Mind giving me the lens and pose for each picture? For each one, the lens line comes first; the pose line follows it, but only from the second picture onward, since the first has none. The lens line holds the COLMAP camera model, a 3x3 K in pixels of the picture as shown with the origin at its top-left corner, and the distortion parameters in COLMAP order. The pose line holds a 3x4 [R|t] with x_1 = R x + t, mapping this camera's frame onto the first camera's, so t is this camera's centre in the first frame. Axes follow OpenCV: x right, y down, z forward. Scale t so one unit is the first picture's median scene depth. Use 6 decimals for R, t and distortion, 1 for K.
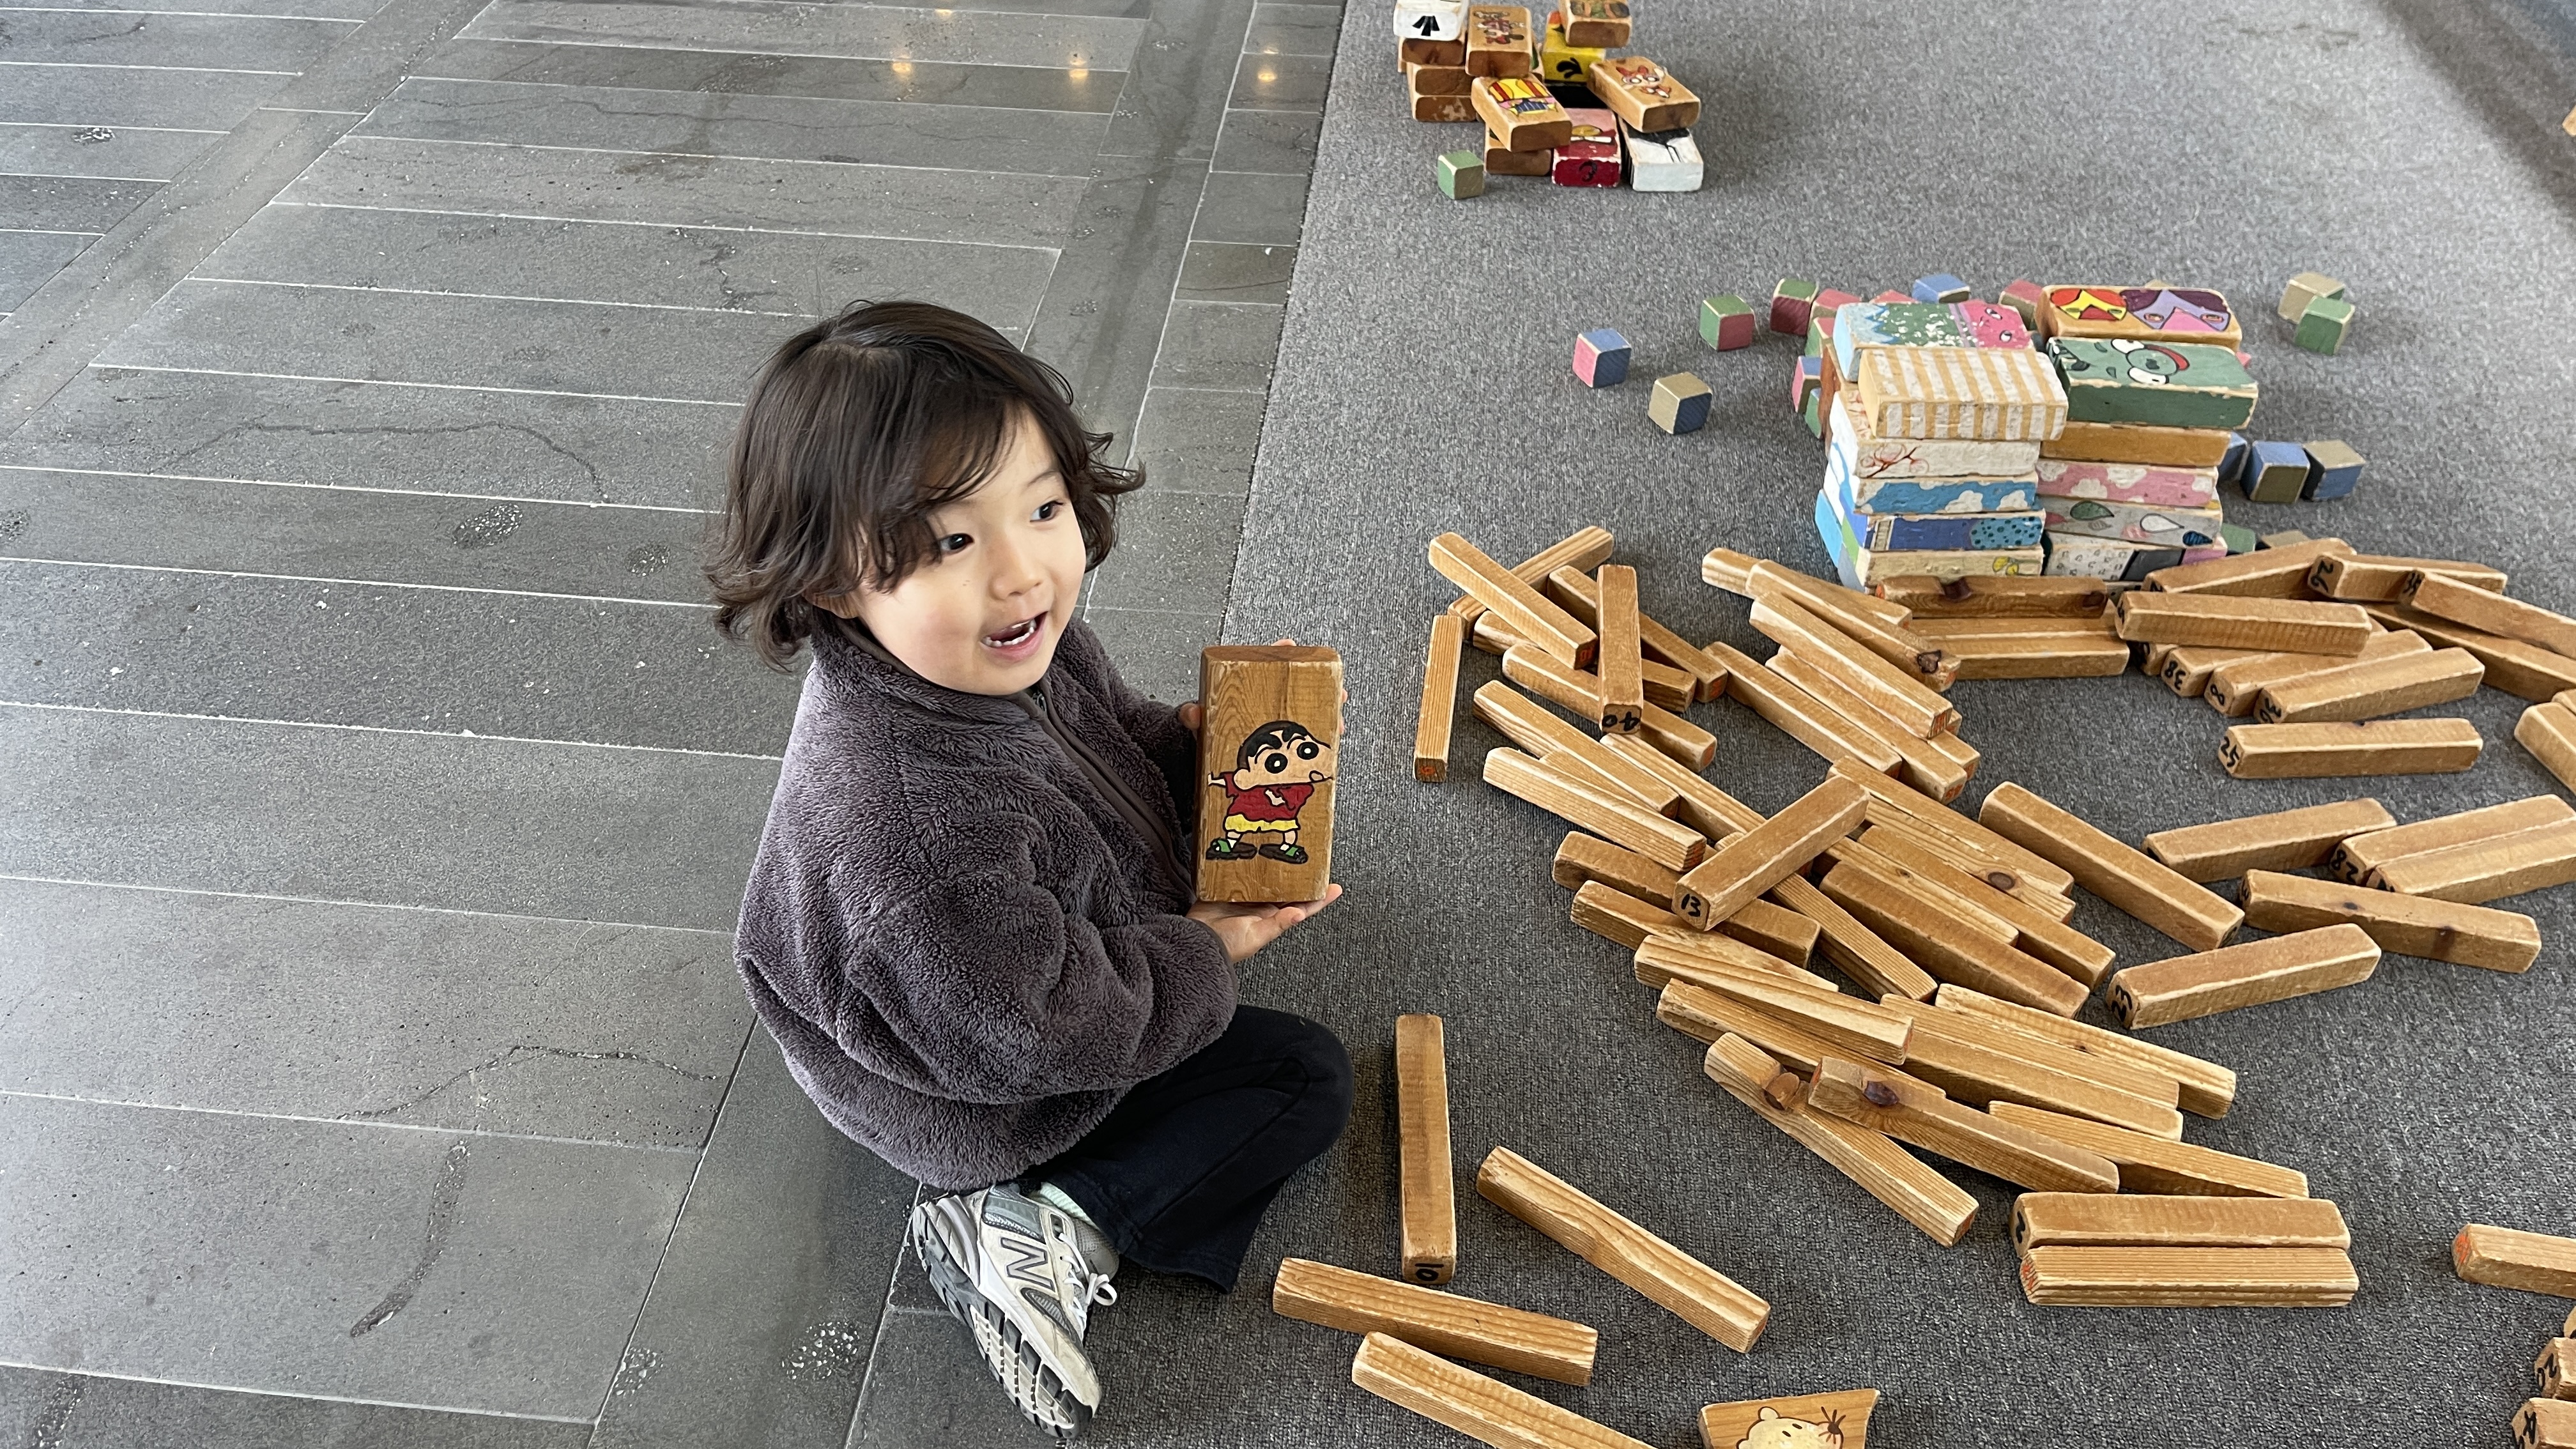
lens RADIAL K [[1950.1, 0, 1289.4], [0, 1950.1, 719.8], [0, 0, 1]] dist [0.044872, -0.037108]
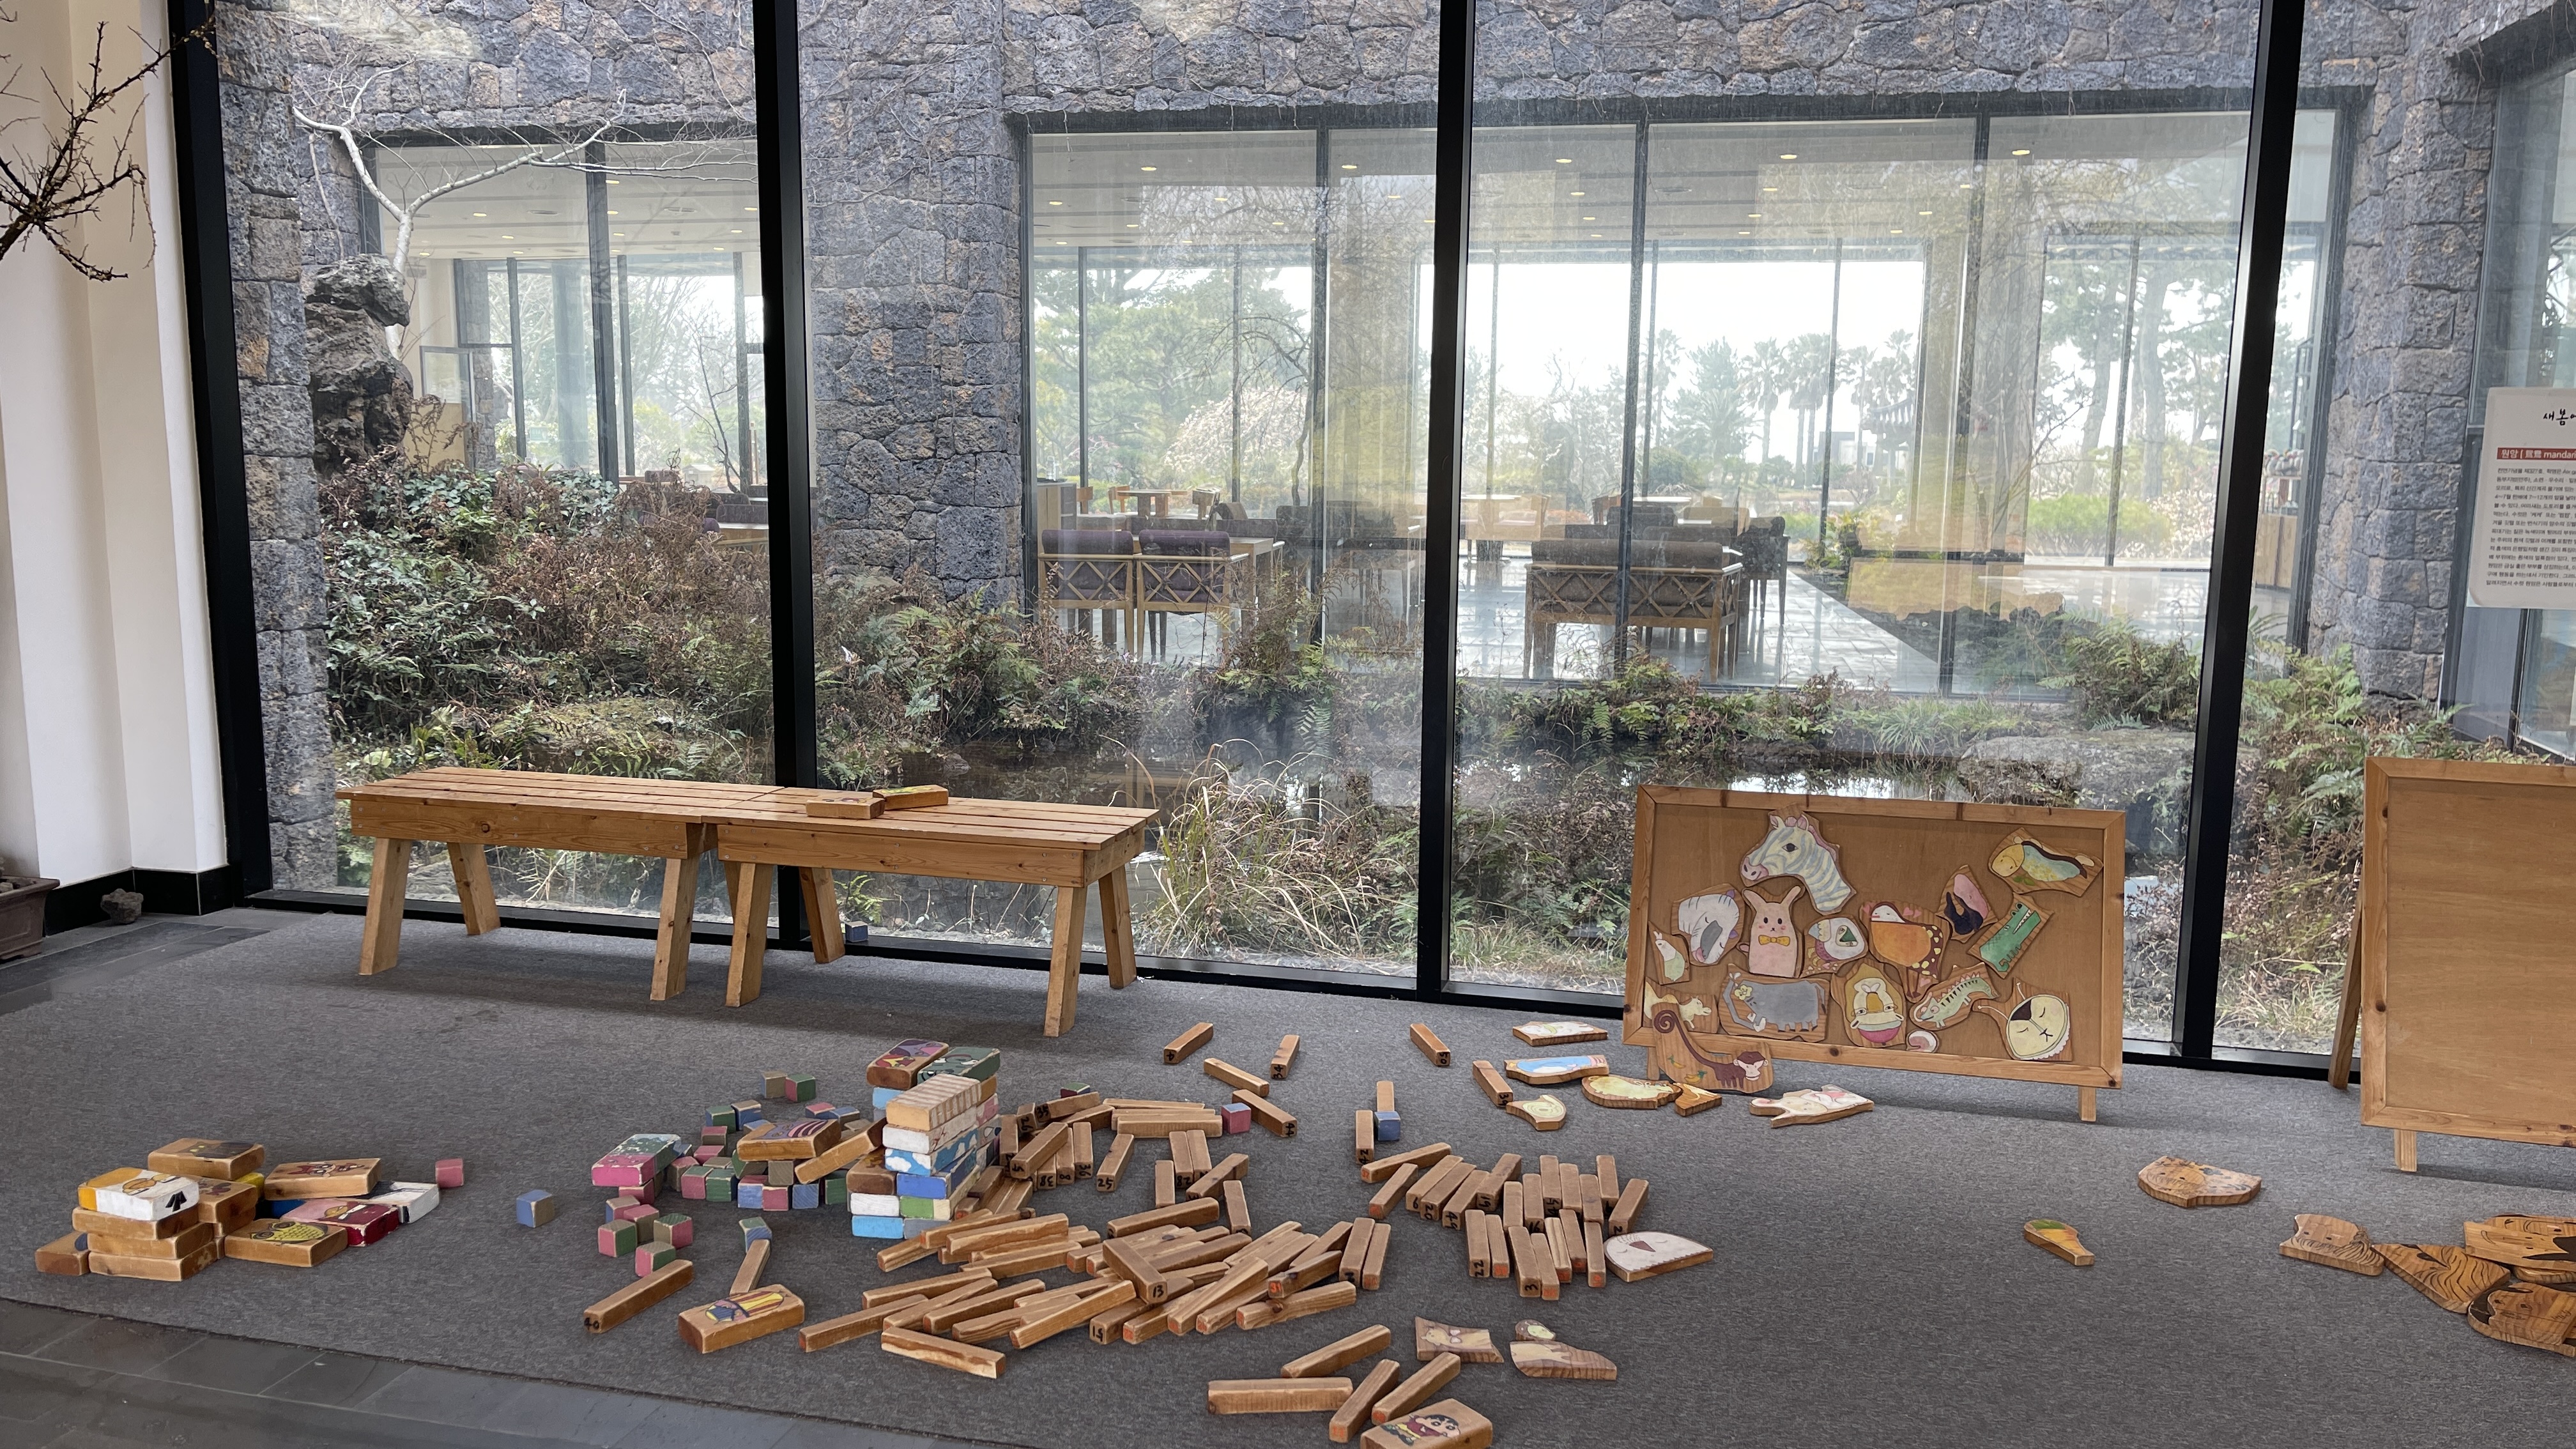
lens RADIAL K [[1950.1, 0, 1287.8], [0, 1950.1, 727.6], [0, 0, 1]] dist [0.044872, -0.037108]
pose [[0.146694, -0.149403, 0.977834, -1.619613], [0.624726, 0.780427, 0.025521, -0.324726], [-0.766941, 0.607135, 0.207820, 0.120257]]
